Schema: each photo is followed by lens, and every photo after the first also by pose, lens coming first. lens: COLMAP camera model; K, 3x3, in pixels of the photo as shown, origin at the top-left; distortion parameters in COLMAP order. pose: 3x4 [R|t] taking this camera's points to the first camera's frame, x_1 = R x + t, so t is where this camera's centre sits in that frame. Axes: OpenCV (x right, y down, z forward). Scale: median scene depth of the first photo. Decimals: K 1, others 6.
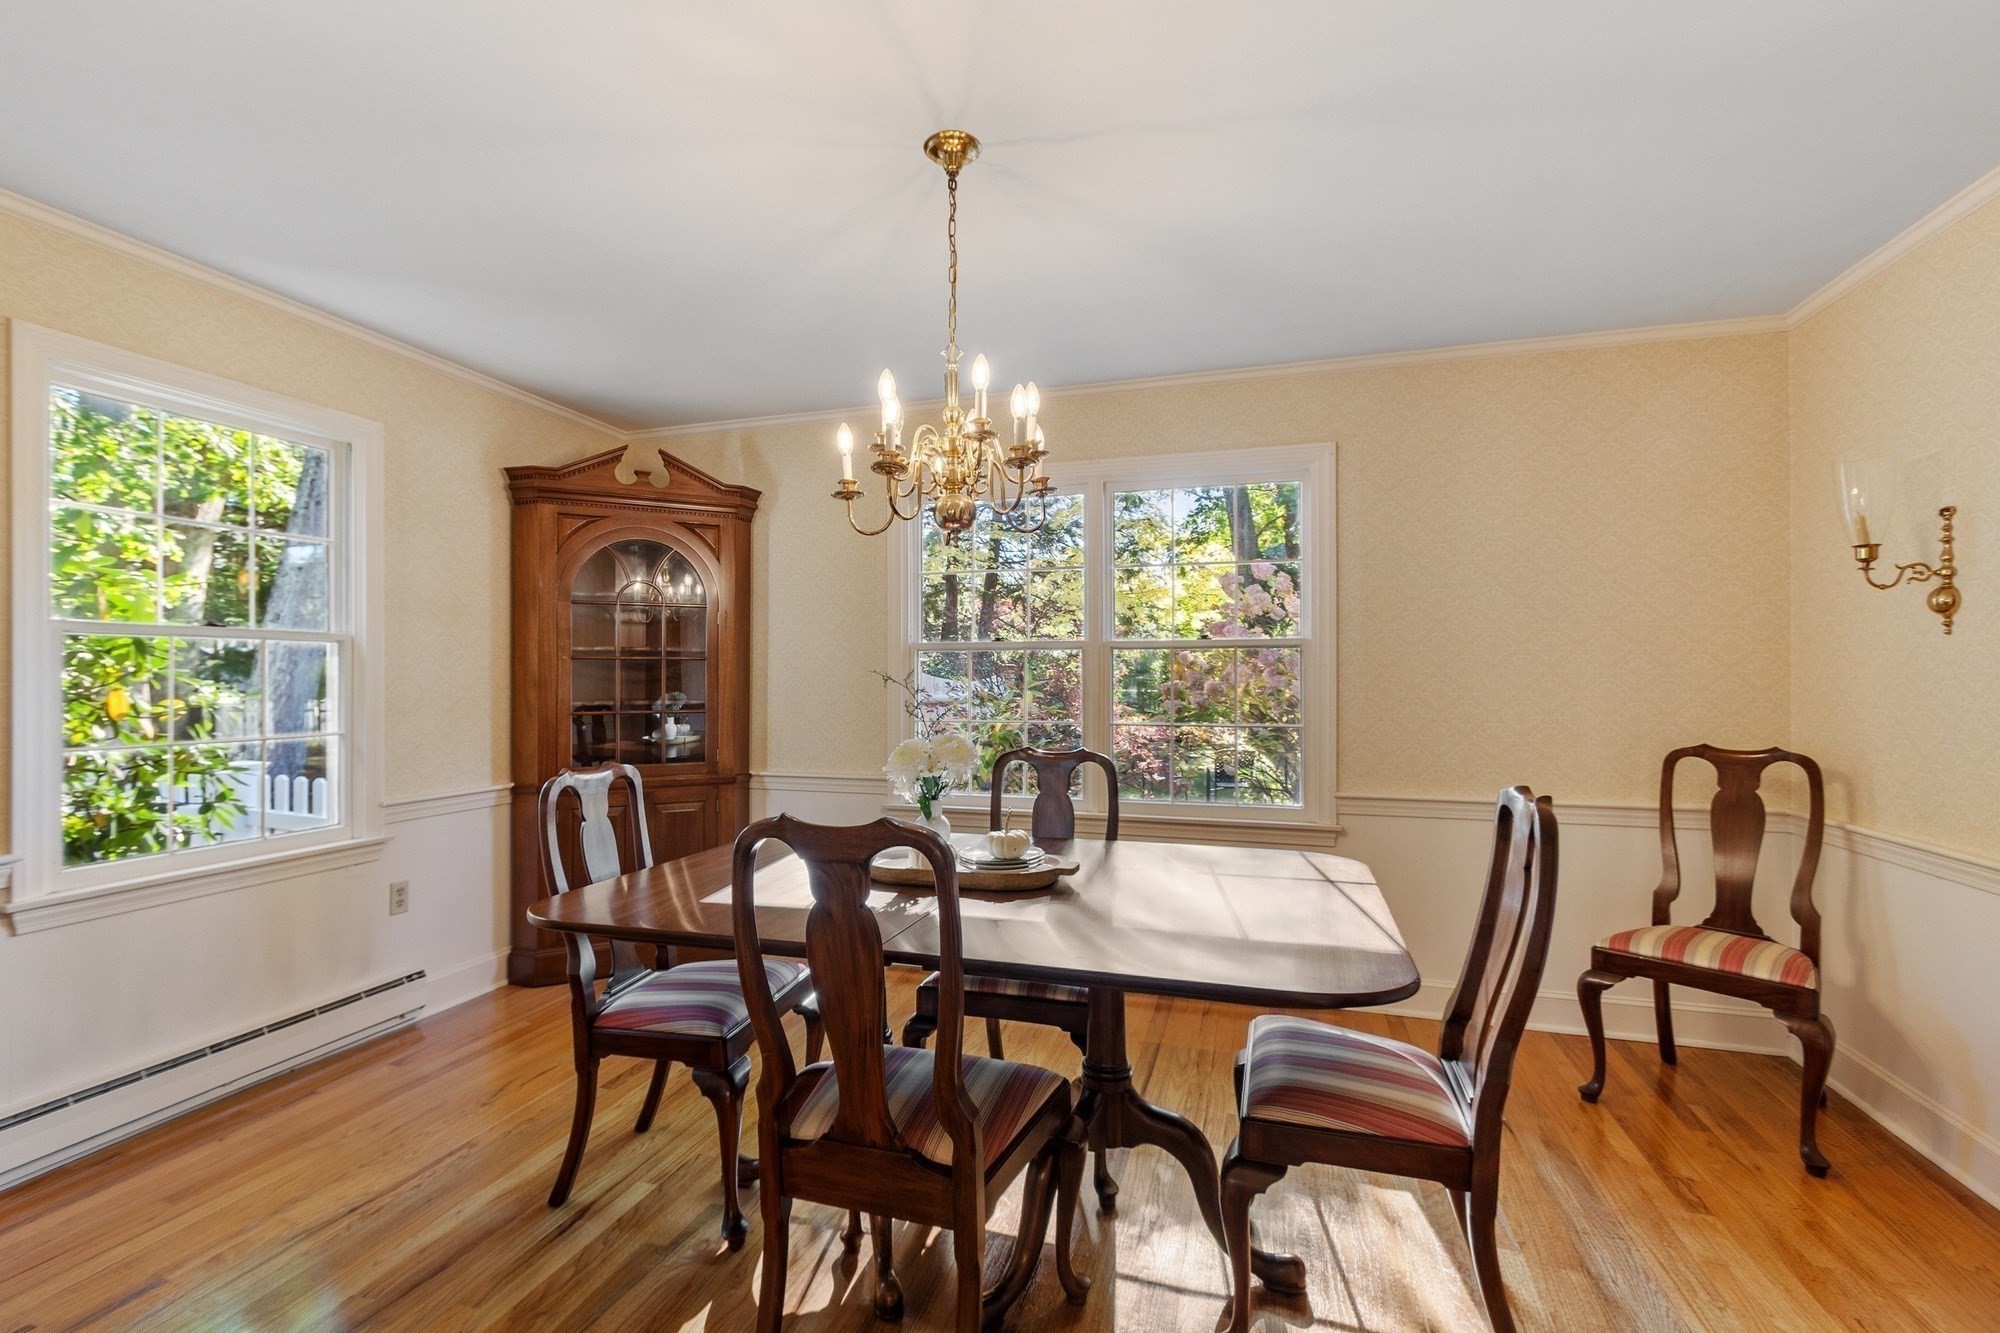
lens RADIAL K [[895.0, 0, 1000.6], [0, 895.0, 670.2], [0, 0, 1]] dist [0.004218, -0.000929]
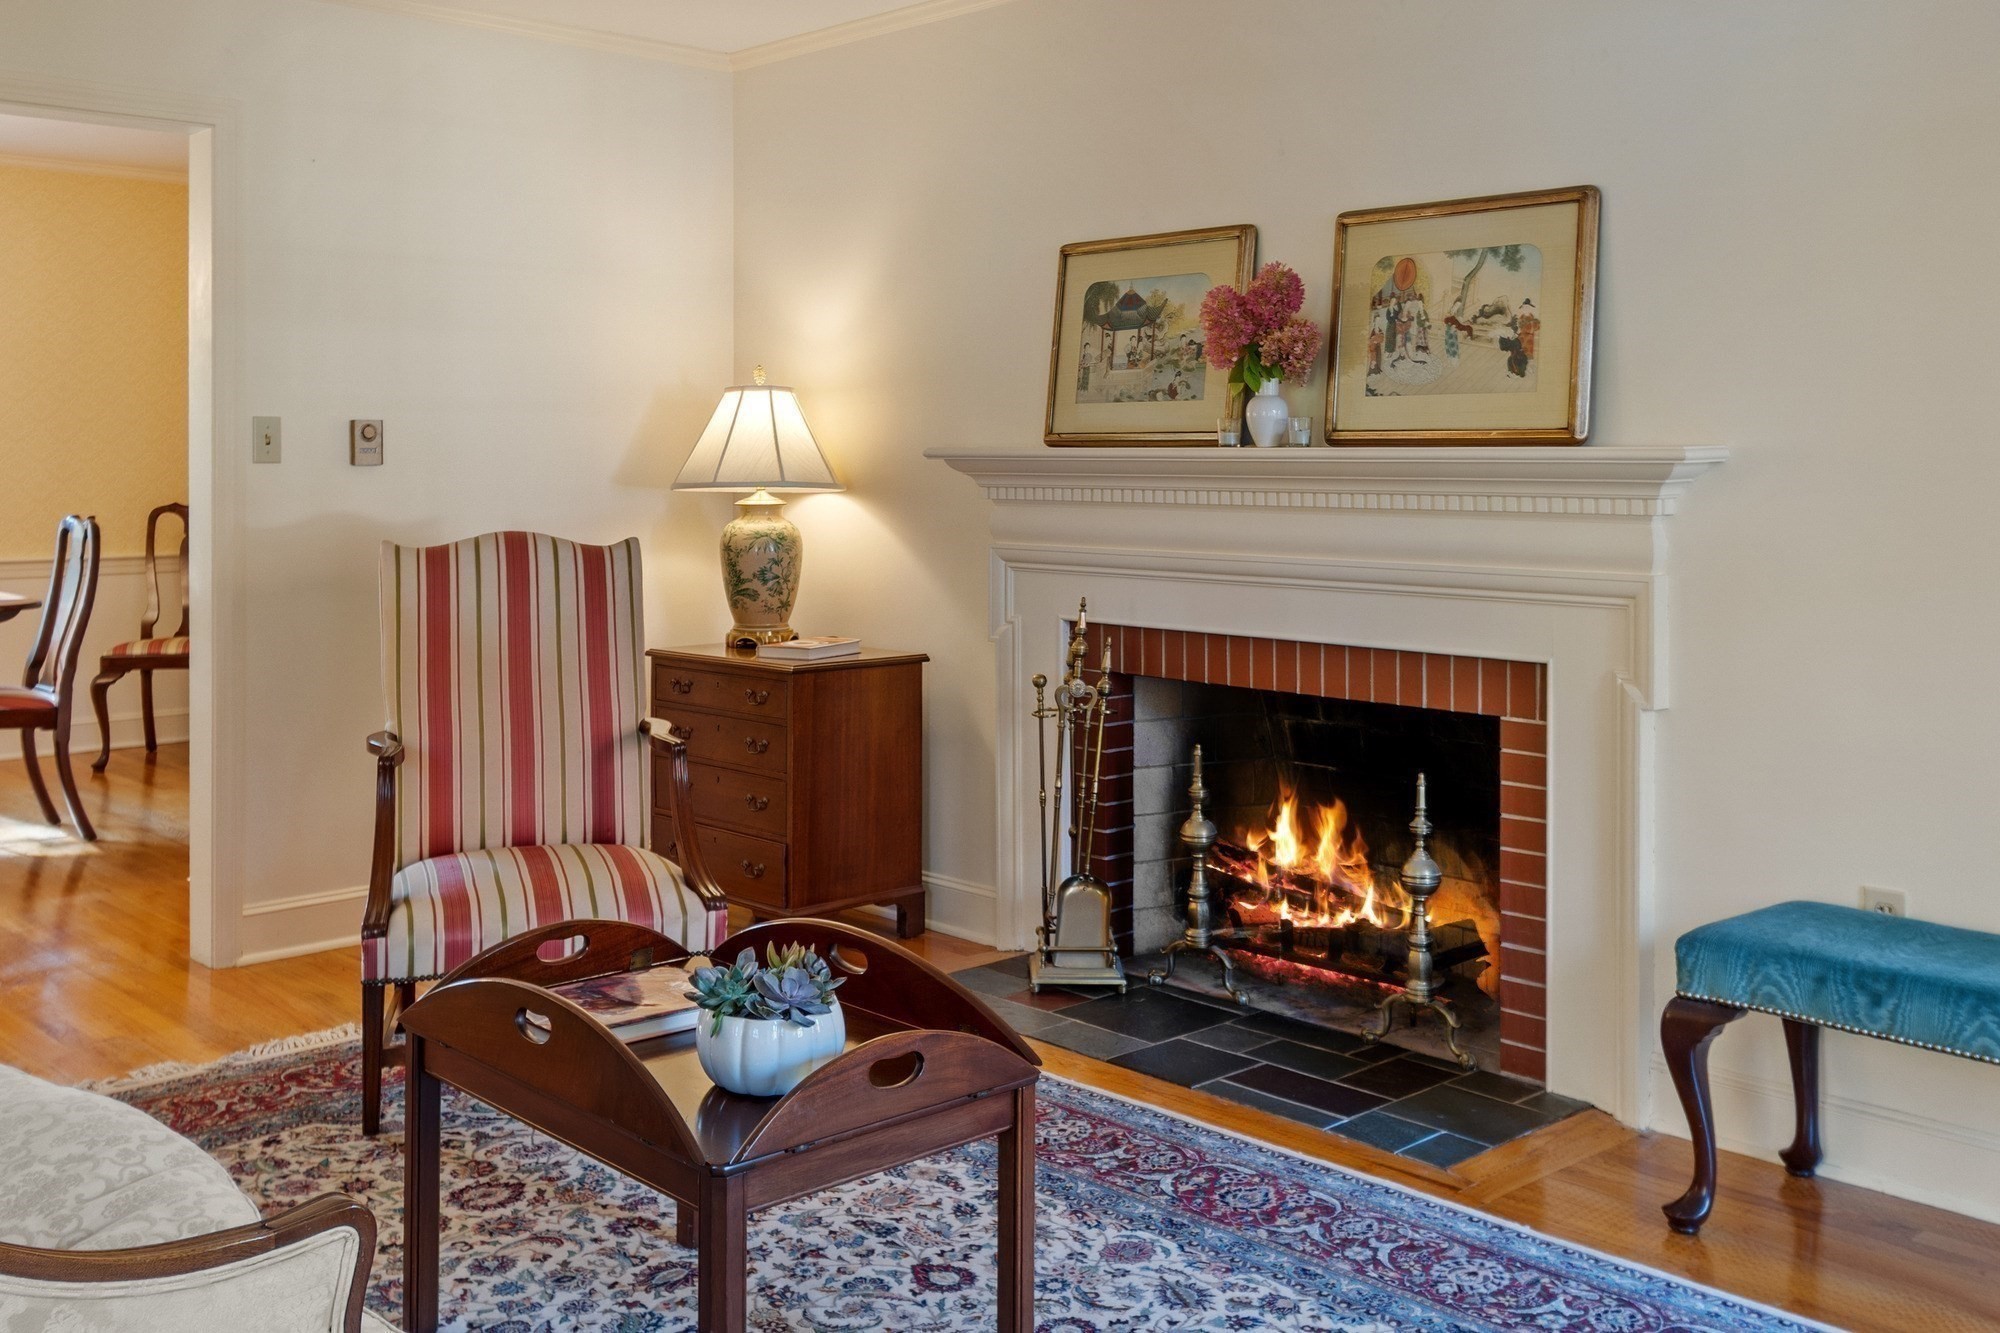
lens RADIAL K [[1965.4, 0, 1020.7], [0, 1965.4, 475.0], [0, 0, 1]] dist [0.006907, 0.000000]
pose [[0.490933, -0.012482, 0.871108, -1.183485], [-0.005337, 0.999836, 0.017334, -0.011885], [-0.871181, -0.013159, 0.490786, -1.579639]]
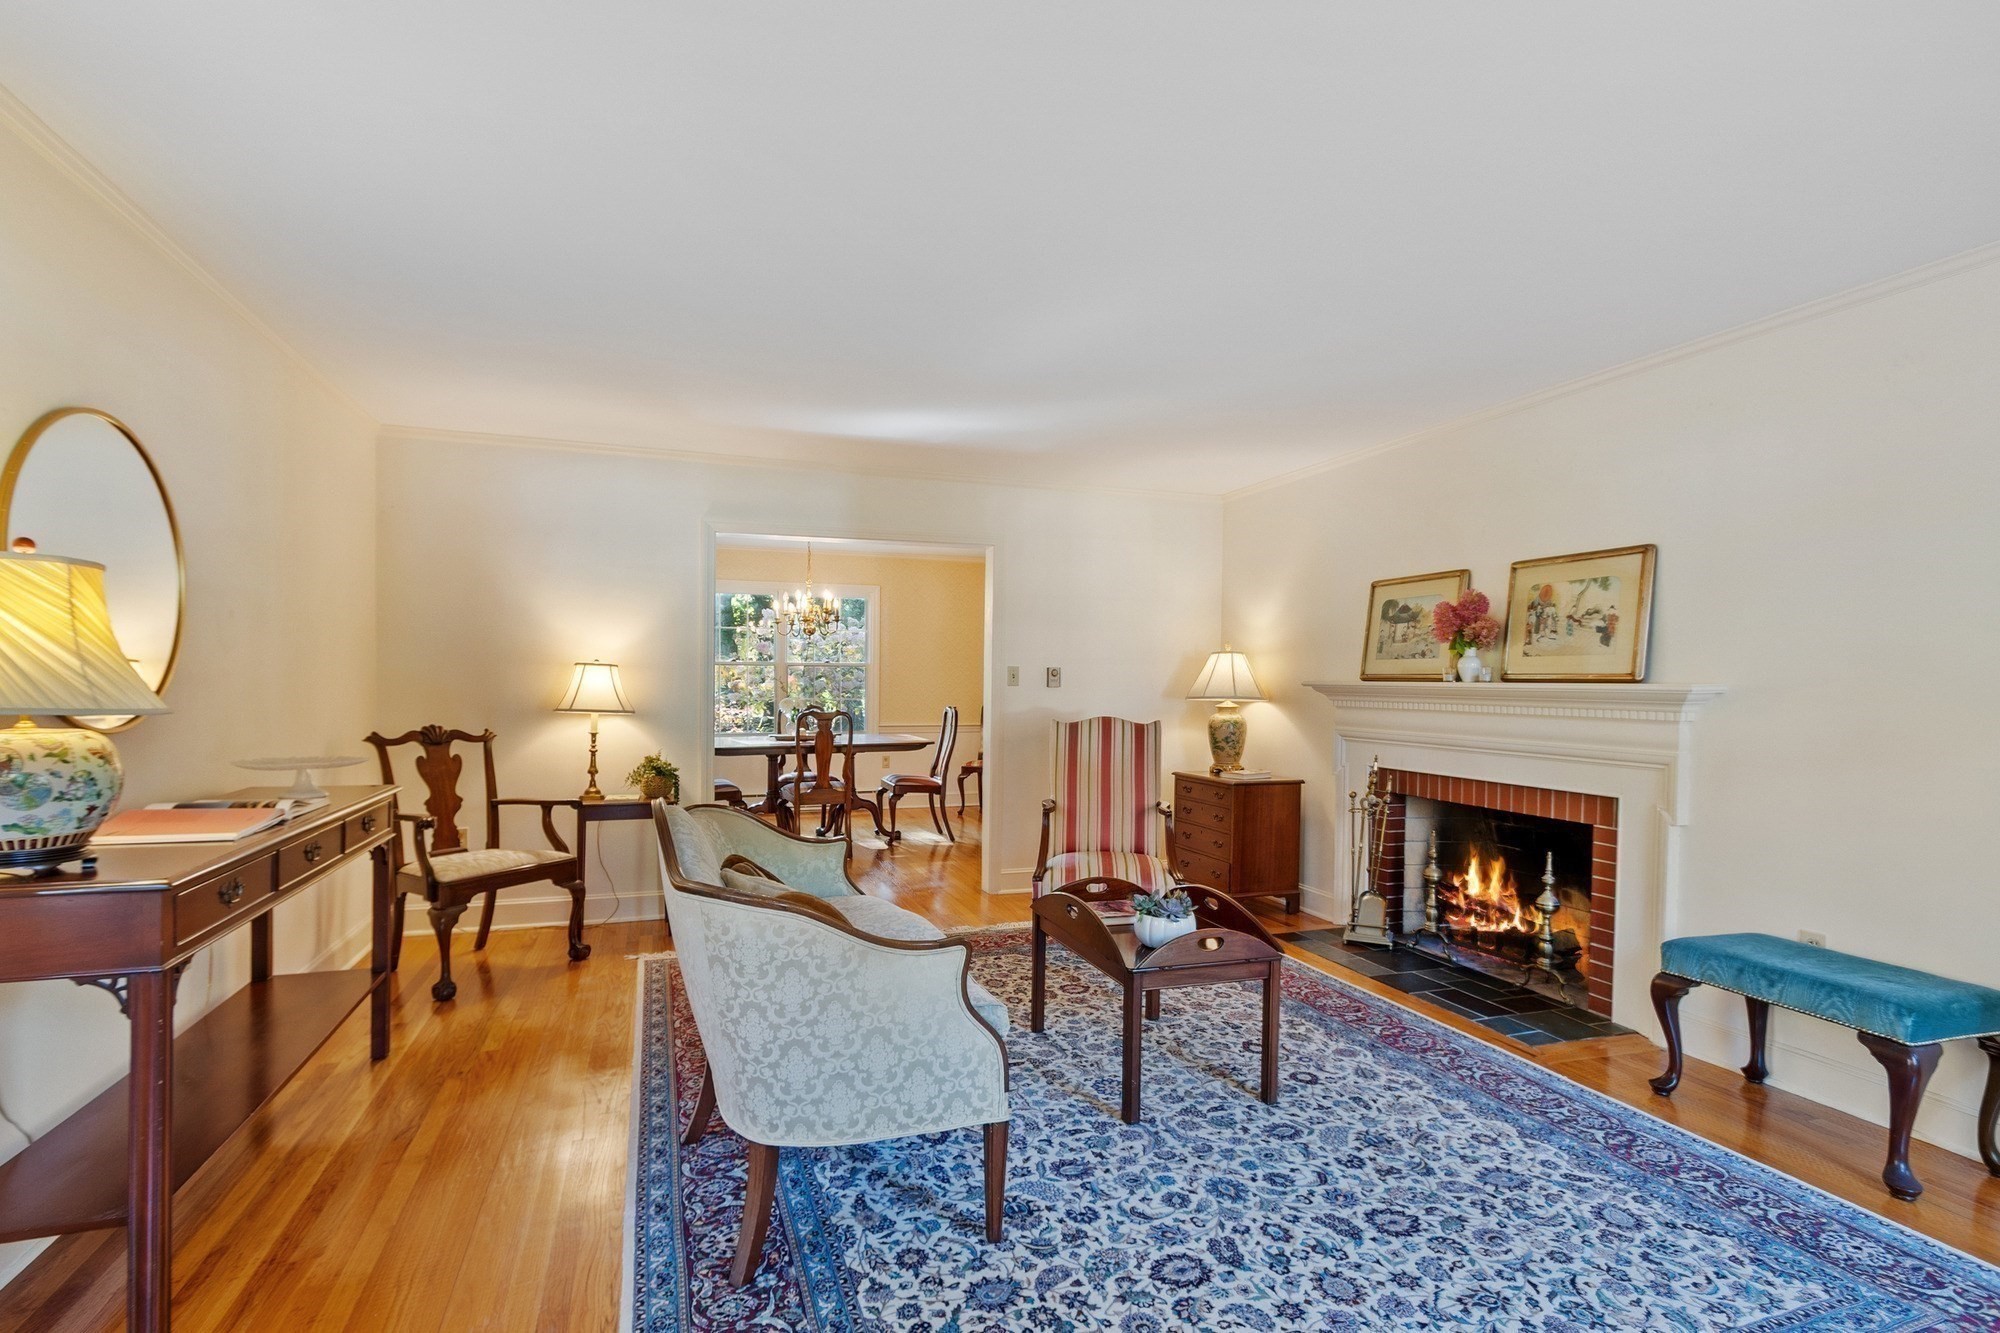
lens RADIAL K [[995.3, 0, 968.6], [0, 995.3, 709.8], [0, 0, 1]] dist [-0.002698, -0.000810]
pose [[0.824268, -0.015706, 0.565982, -1.264776], [-0.008162, 0.999182, 0.039615, -0.020749], [-0.566141, -0.037273, 0.823466, -1.838460]]
